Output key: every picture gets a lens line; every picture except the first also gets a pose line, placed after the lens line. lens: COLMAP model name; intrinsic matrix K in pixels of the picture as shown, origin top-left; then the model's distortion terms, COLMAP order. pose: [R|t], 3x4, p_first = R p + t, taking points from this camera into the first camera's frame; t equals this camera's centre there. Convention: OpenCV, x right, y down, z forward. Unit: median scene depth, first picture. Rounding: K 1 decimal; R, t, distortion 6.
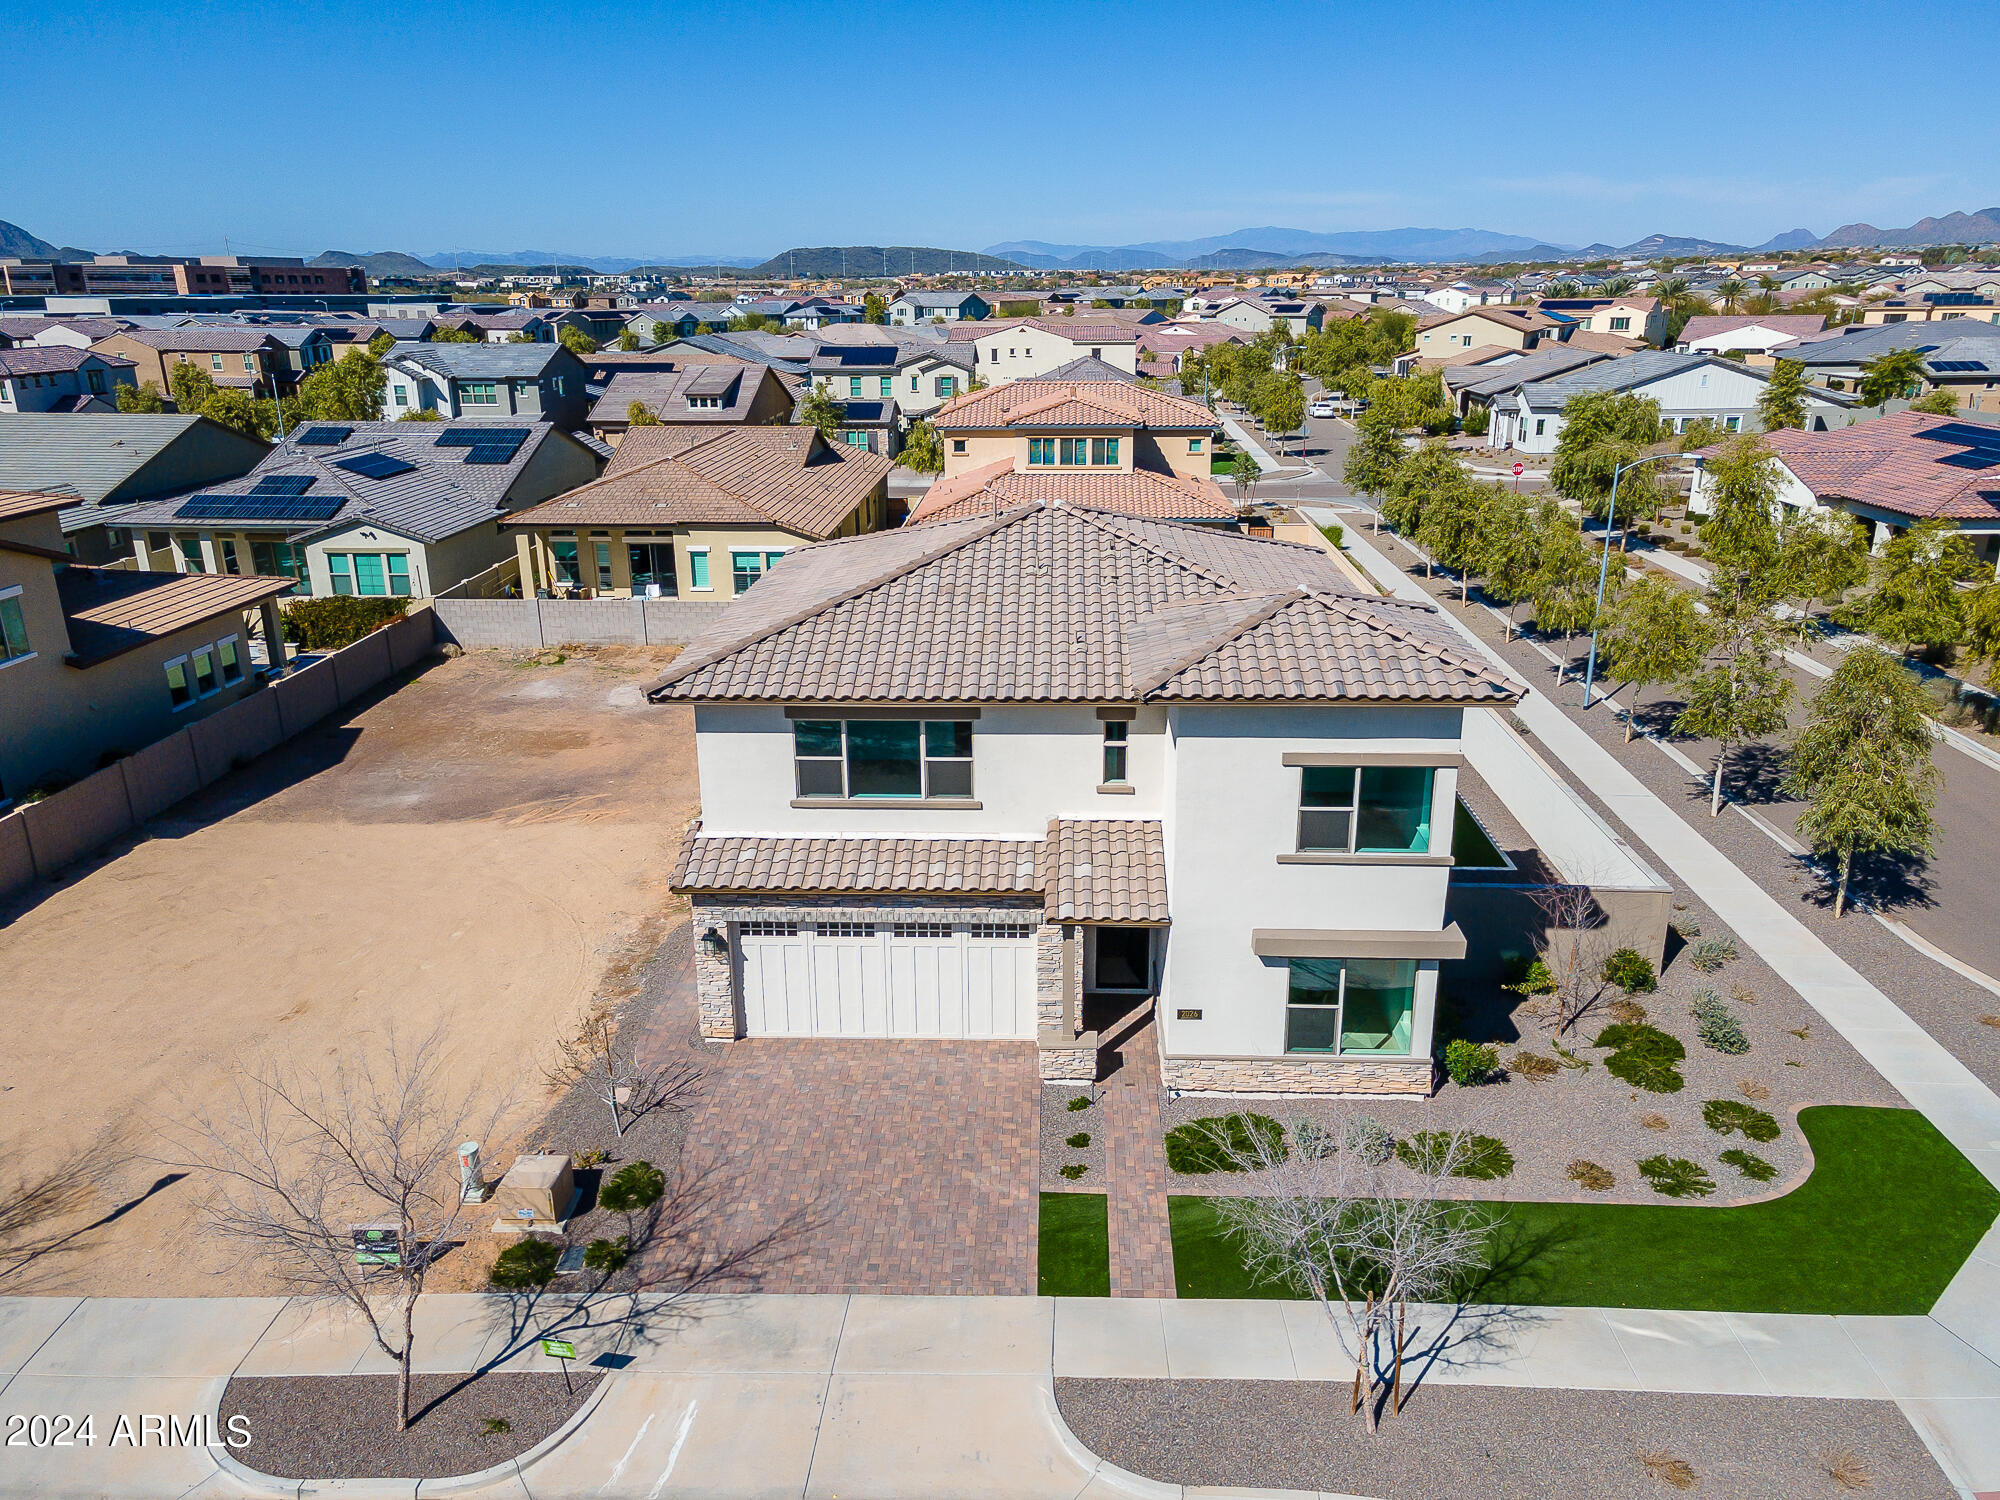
lens RADIAL K [[1445.5, 0, 997.1], [0, 1445.5, 749.2], [0, 0, 1]] dist [0.052218, -0.007028]
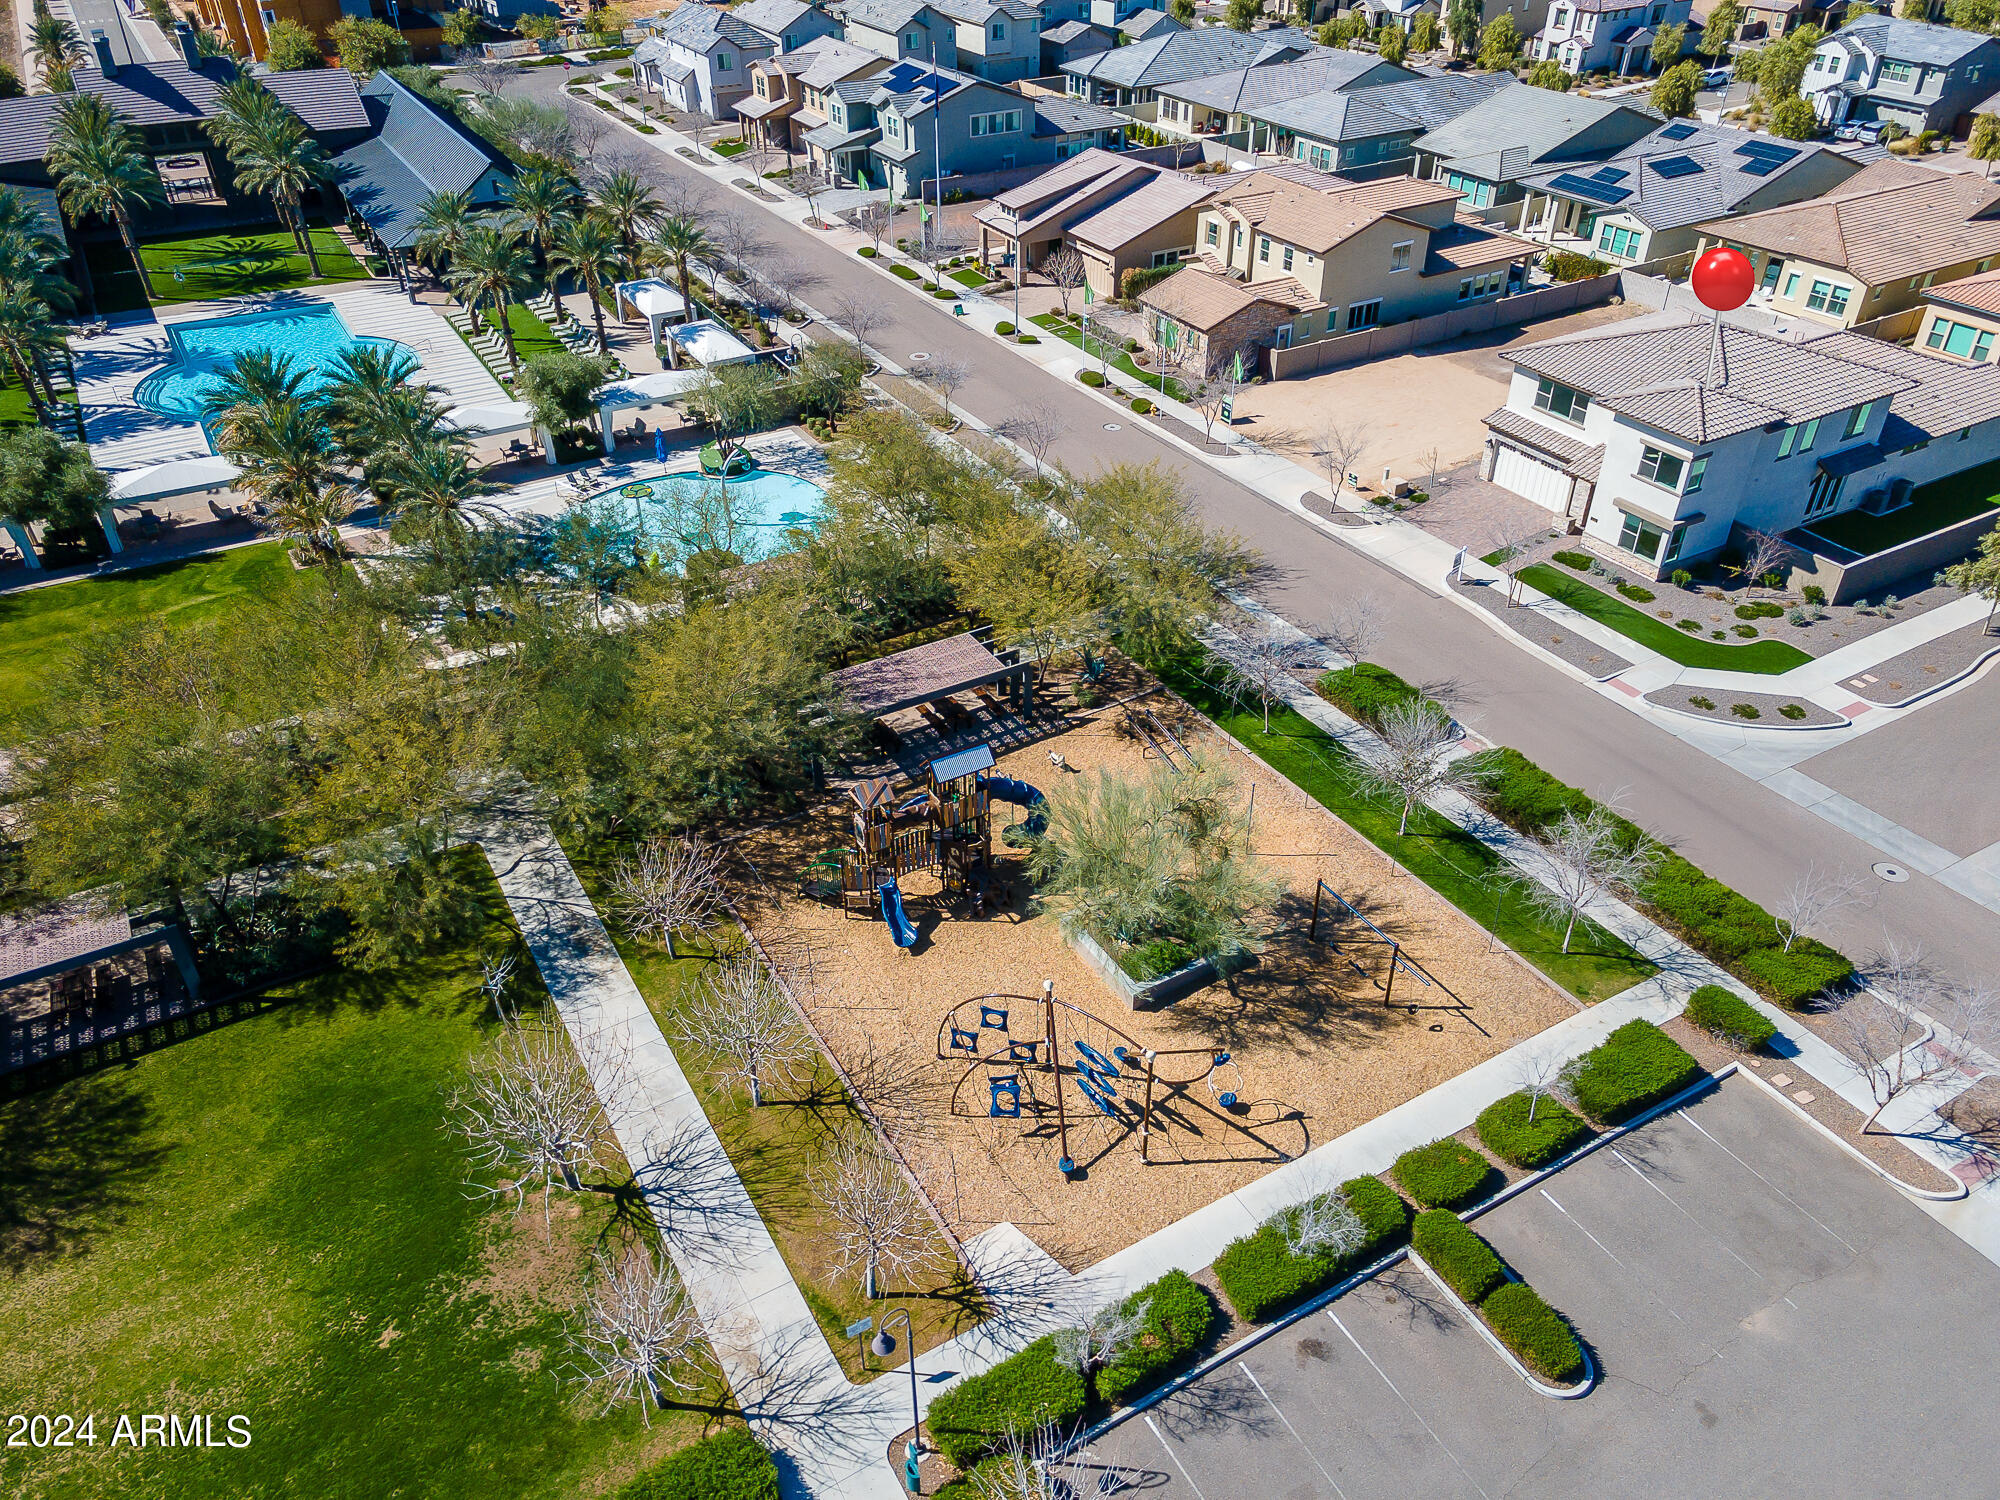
lens RADIAL K [[1445.5, 0, 1000.1], [0, 1445.5, 747.0], [0, 0, 1]] dist [0.052218, -0.007028]
pose [[0.532180, 0.485672, -0.693475, 1.595658], [-0.254963, 0.873011, 0.415747, -0.301197], [0.807328, -0.044441, 0.588427, -1.545878]]
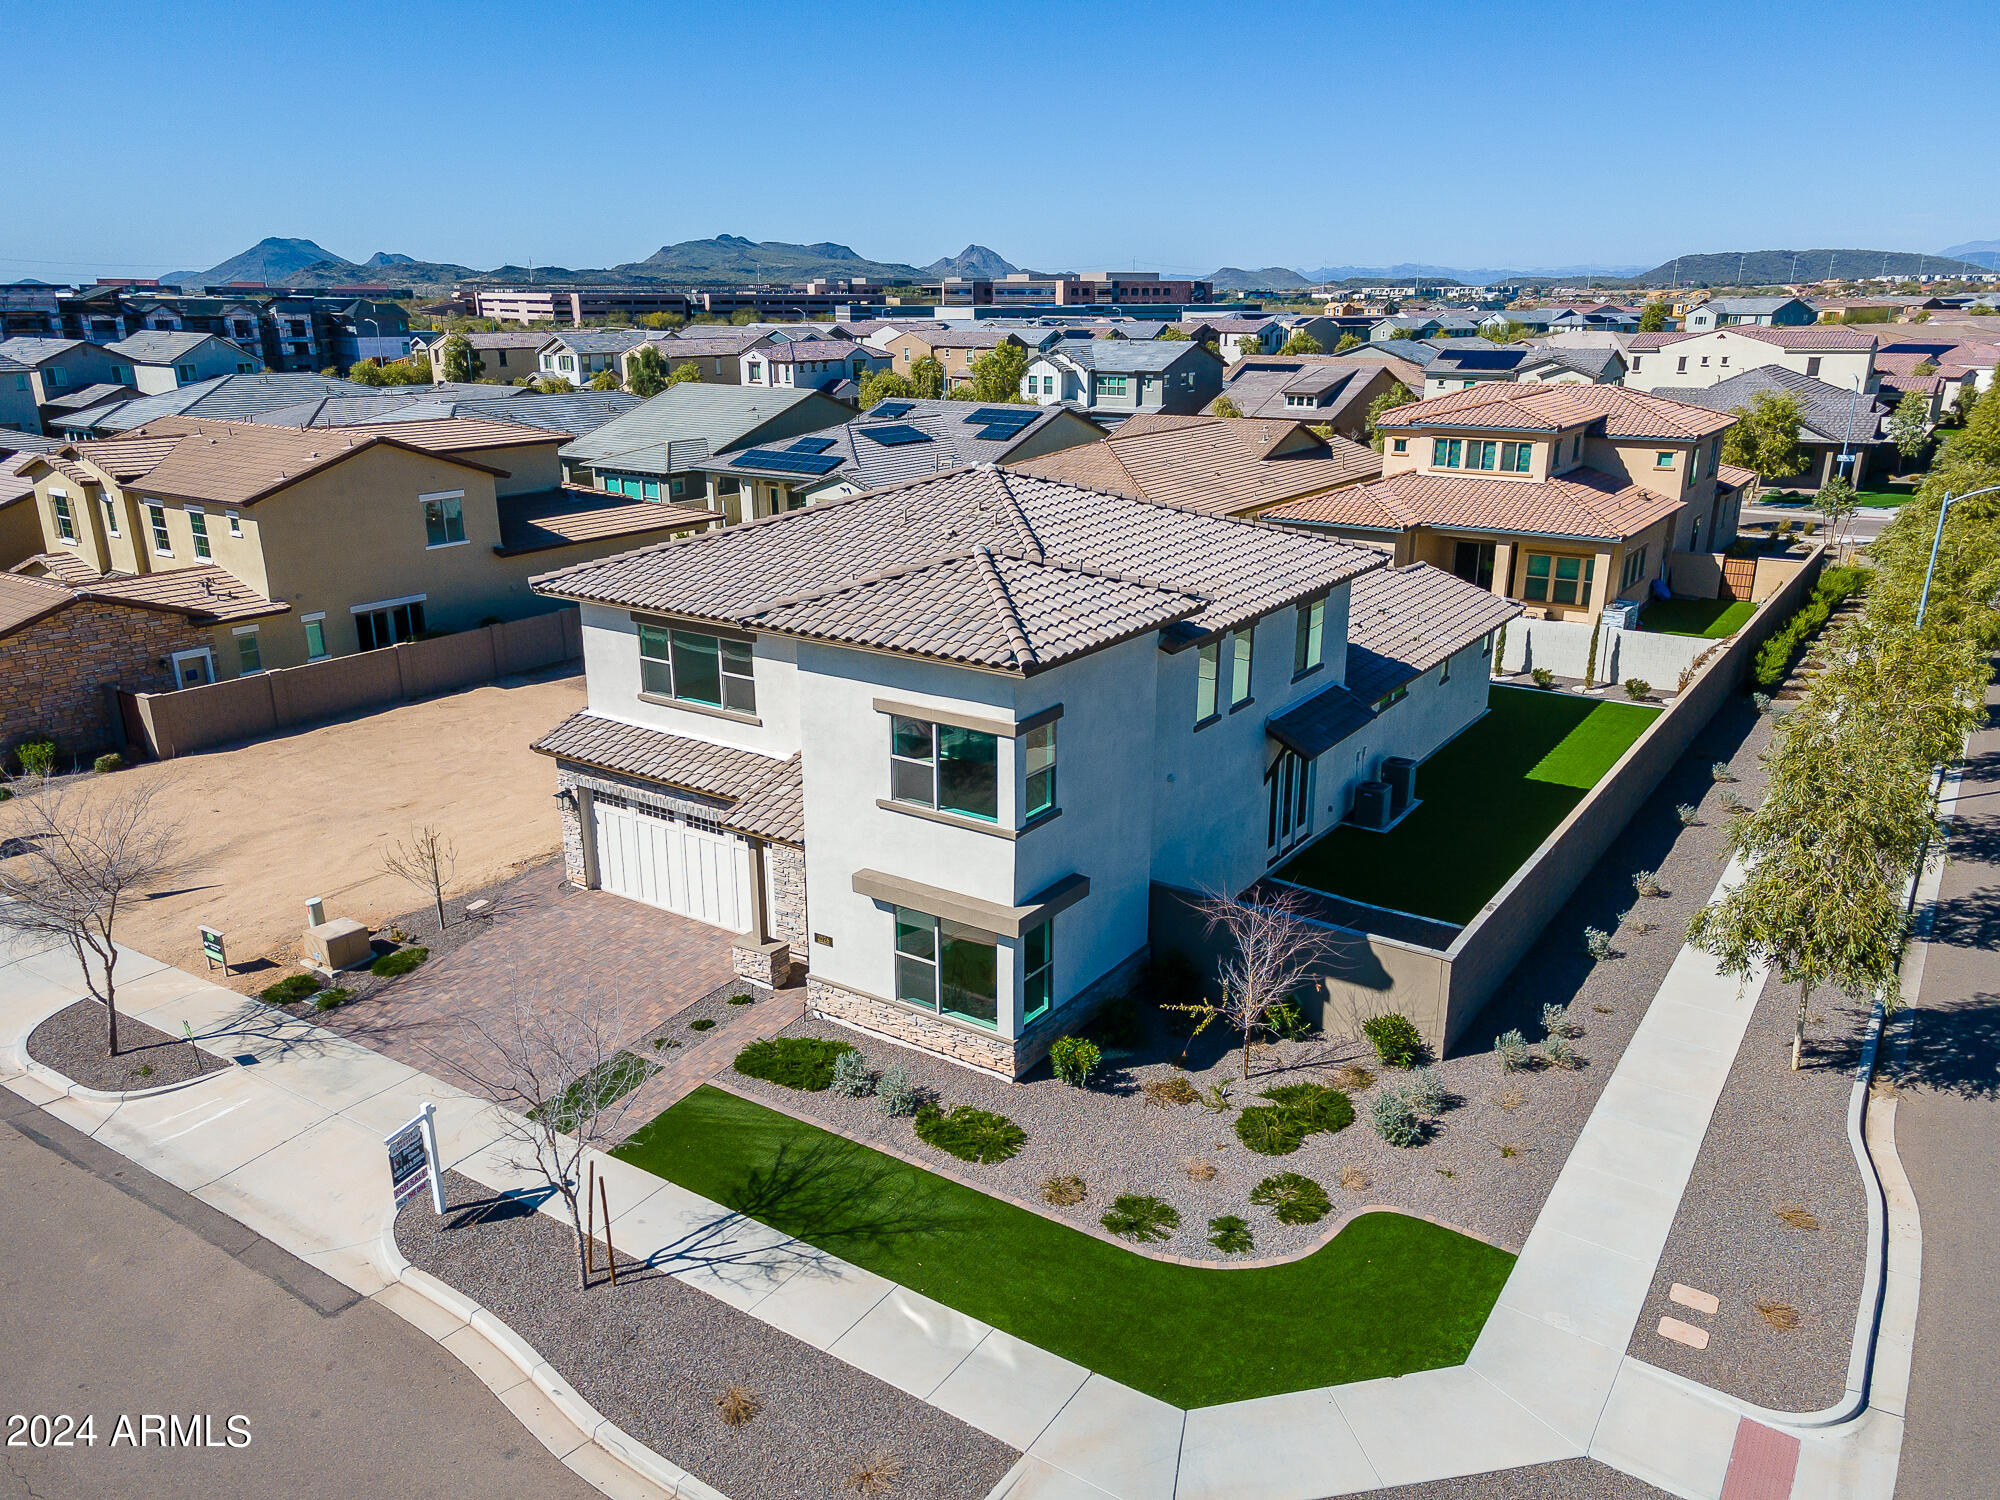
lens RADIAL K [[1445.5, 0, 1014.9], [0, 1445.5, 743.4], [0, 0, 1]] dist [0.052218, -0.007028]
pose [[0.851983, 0.161415, -0.498067, 0.689818], [-0.167044, 0.985377, 0.033603, -0.014698], [0.496207, 0.054570, 0.866487, 0.139137]]
